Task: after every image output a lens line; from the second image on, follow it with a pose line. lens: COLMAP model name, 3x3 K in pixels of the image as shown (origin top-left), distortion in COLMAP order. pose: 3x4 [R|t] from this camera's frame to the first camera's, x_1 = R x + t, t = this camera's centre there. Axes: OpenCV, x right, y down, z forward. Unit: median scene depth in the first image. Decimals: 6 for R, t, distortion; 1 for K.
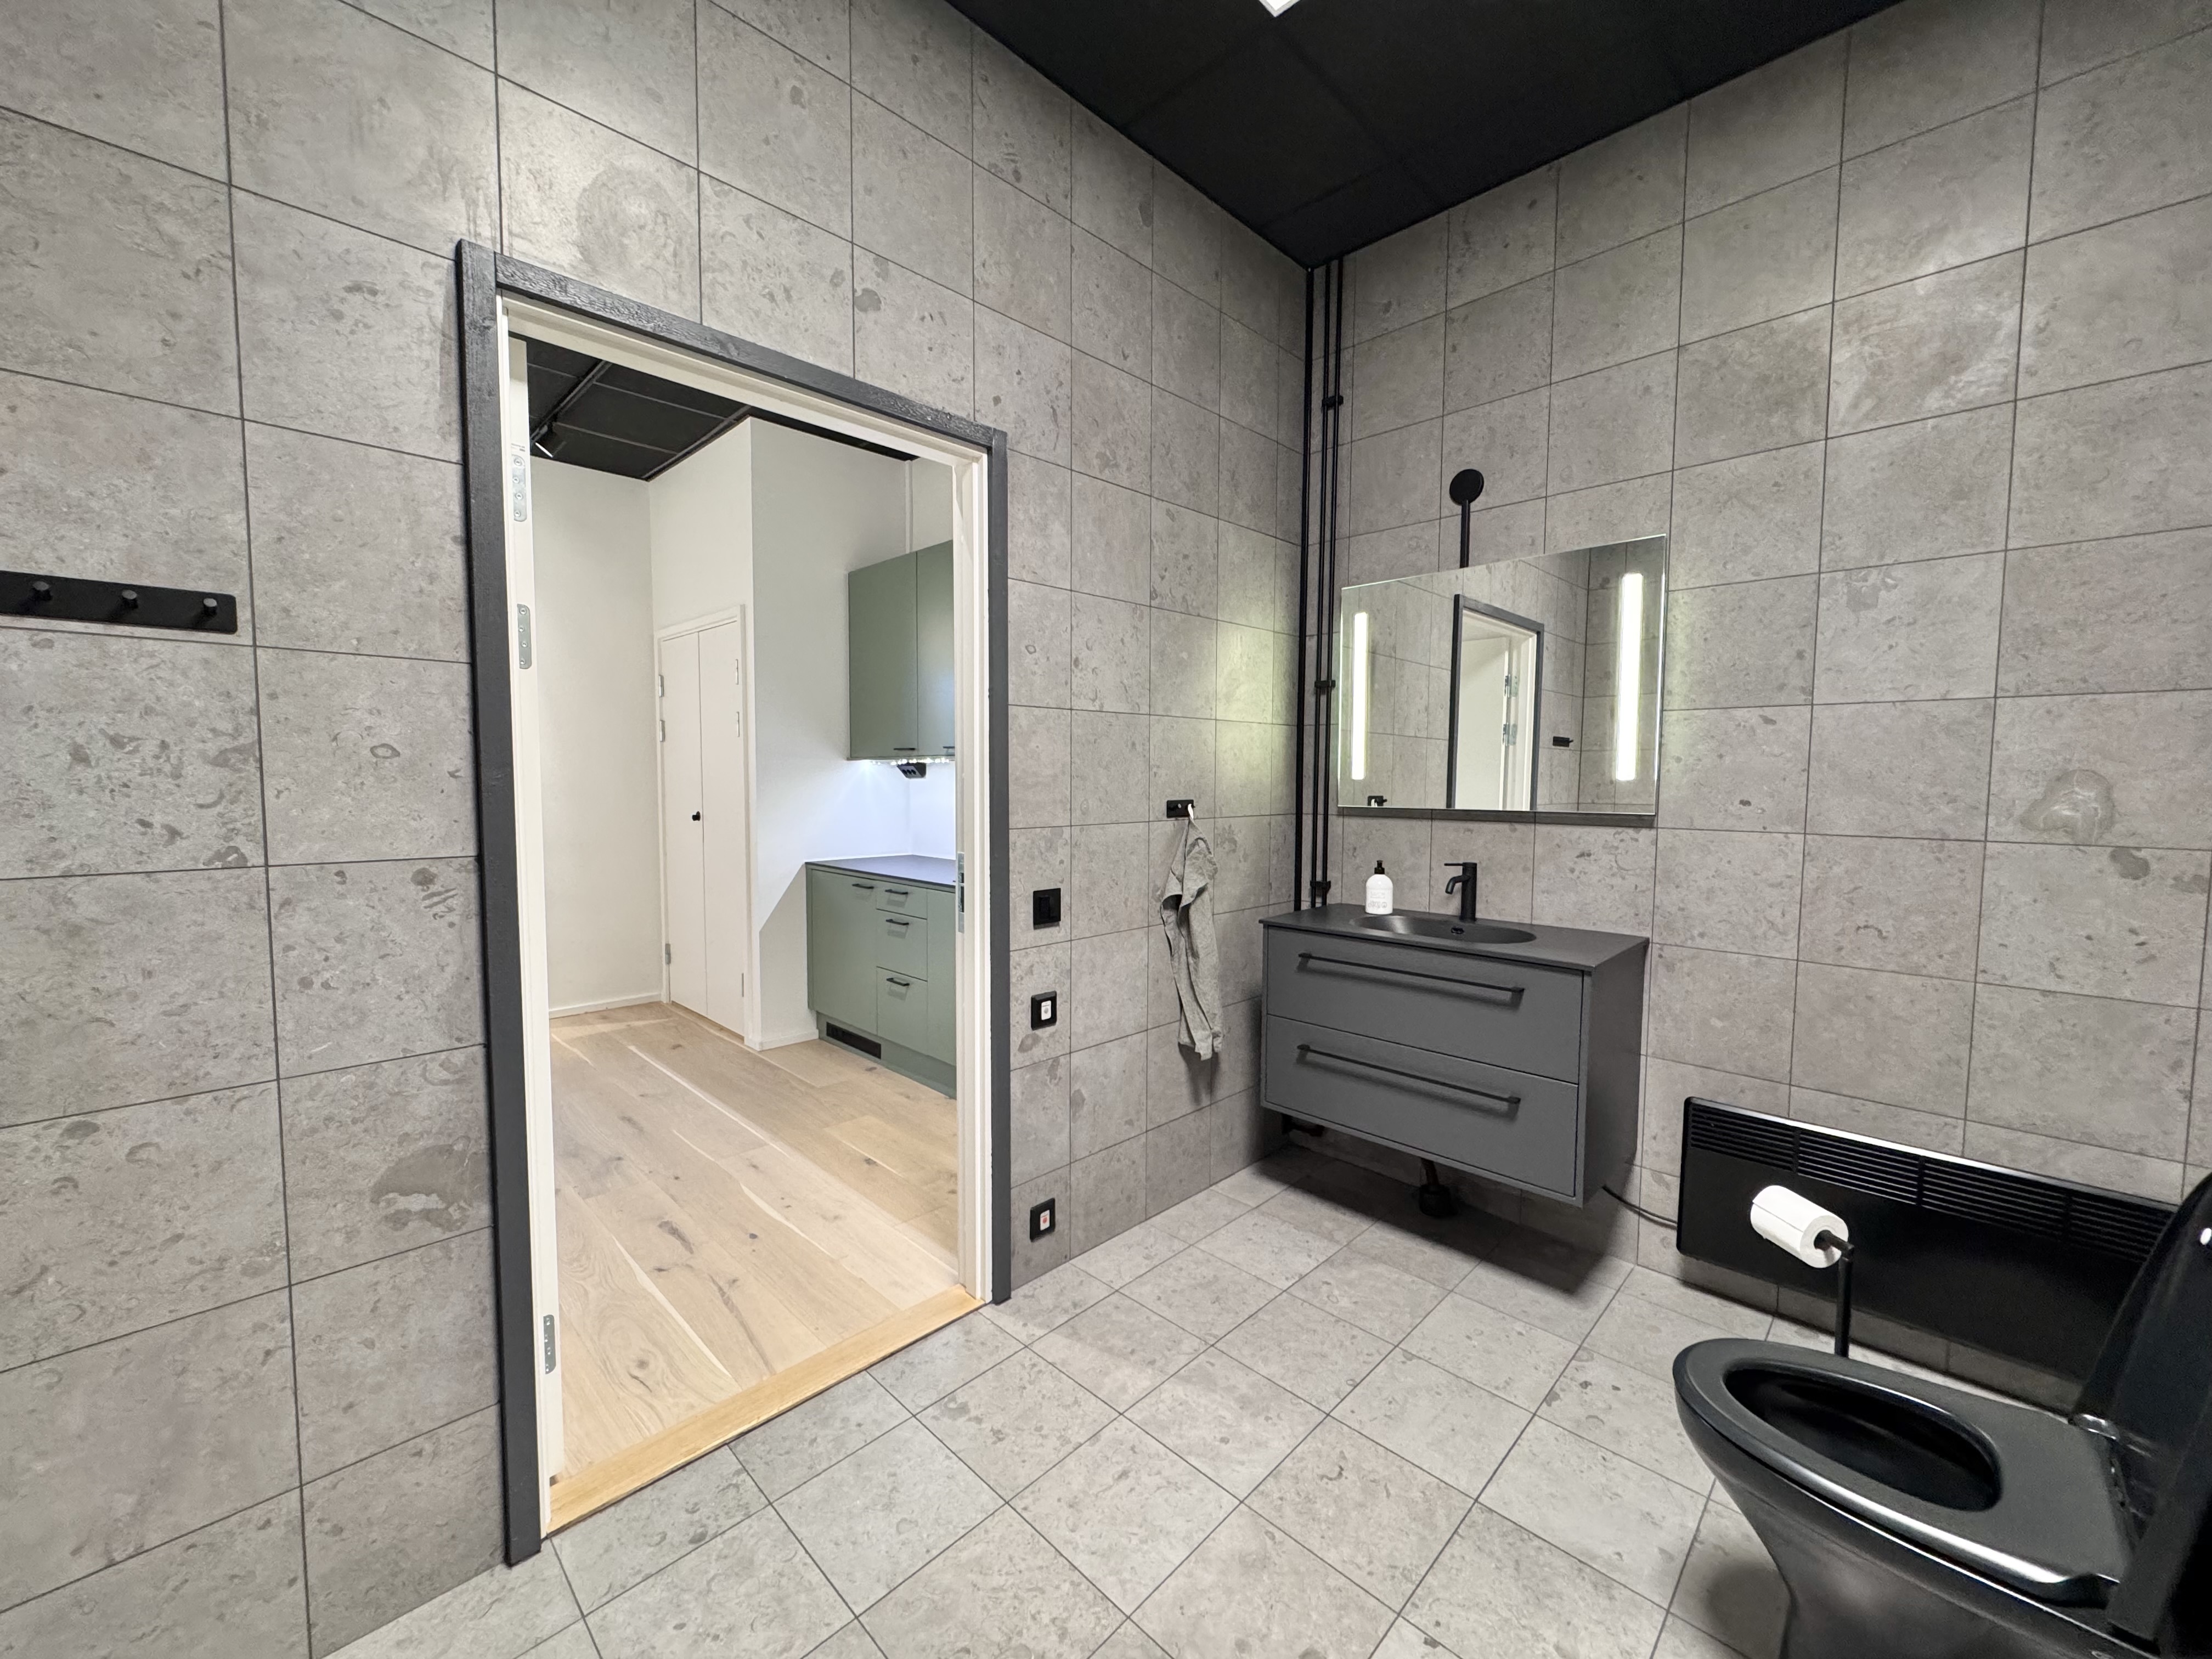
lens RADIAL K [[879.3, 0, 1096.4], [0, 879.3, 831.0], [0, 0, 1]] dist [-0.002756, 0.000954]
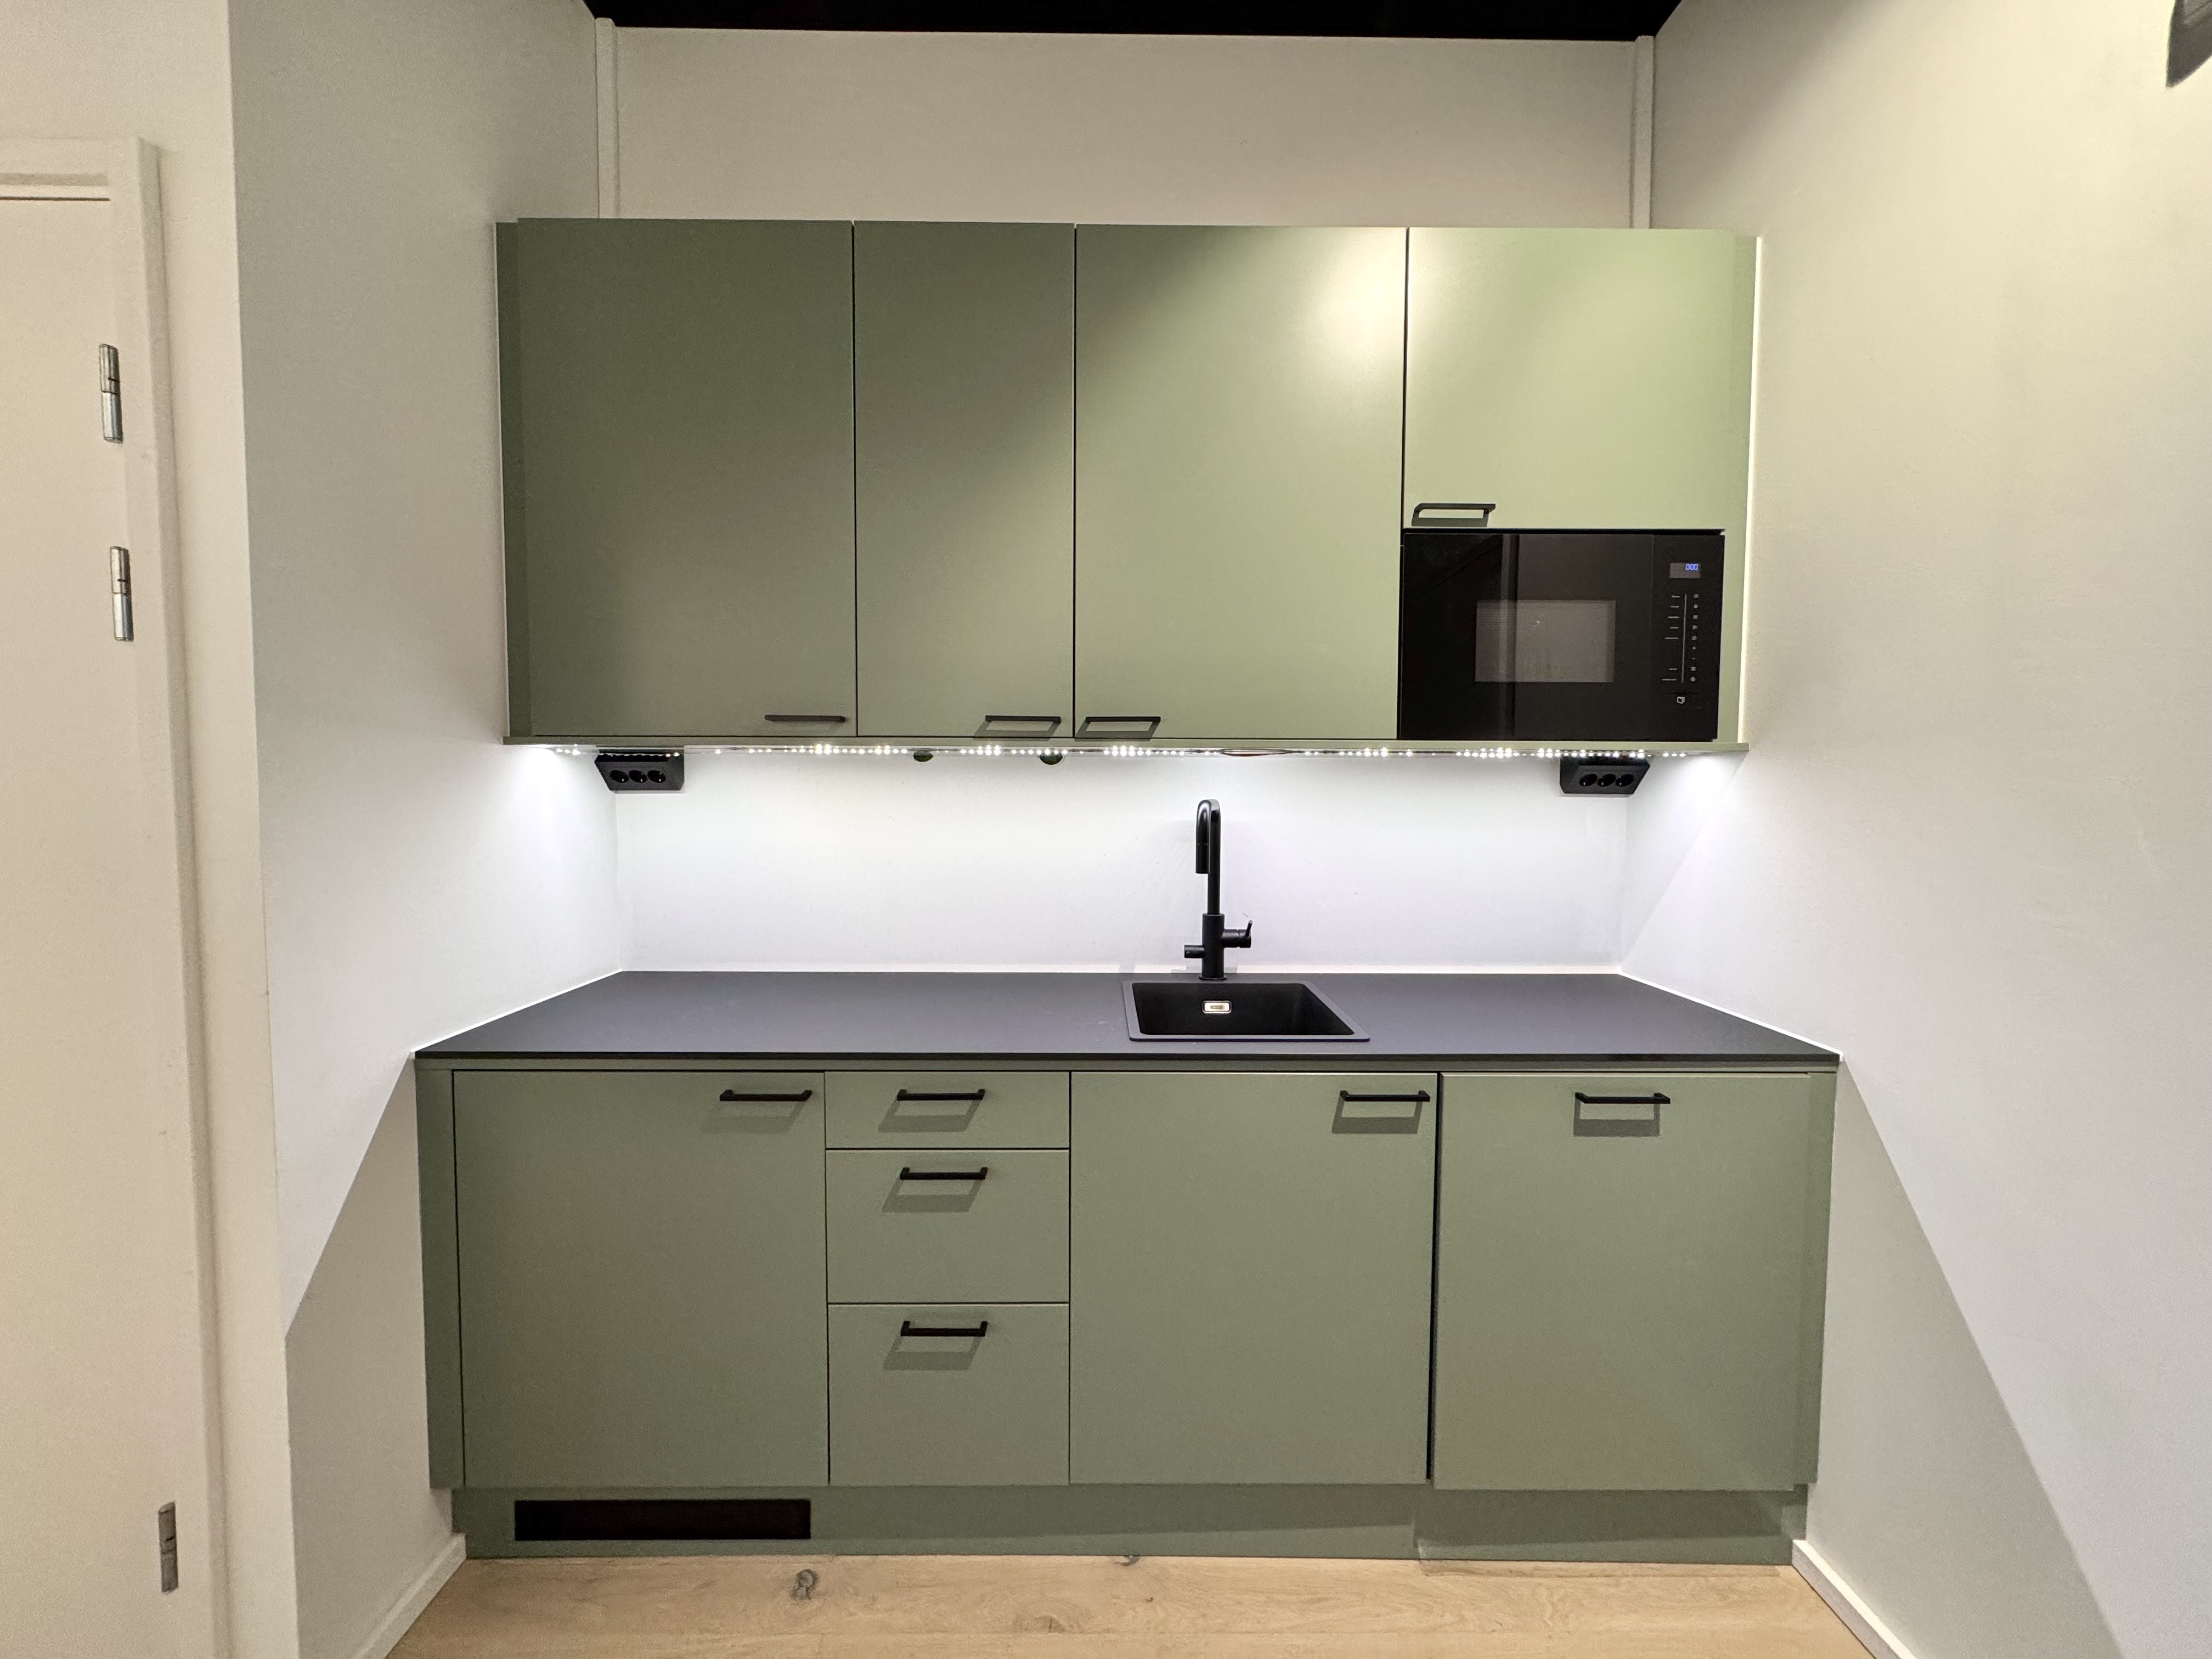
lens RADIAL K [[879.3, 0, 1104.6], [0, 879.3, 829.4], [0, 0, 1]] dist [-0.002756, 0.000954]
pose [[0.696851, -0.039141, 0.716147, -0.427046], [0.047112, 0.998851, 0.008749, -0.043391], [-0.715667, 0.027642, 0.697895, 0.656451]]
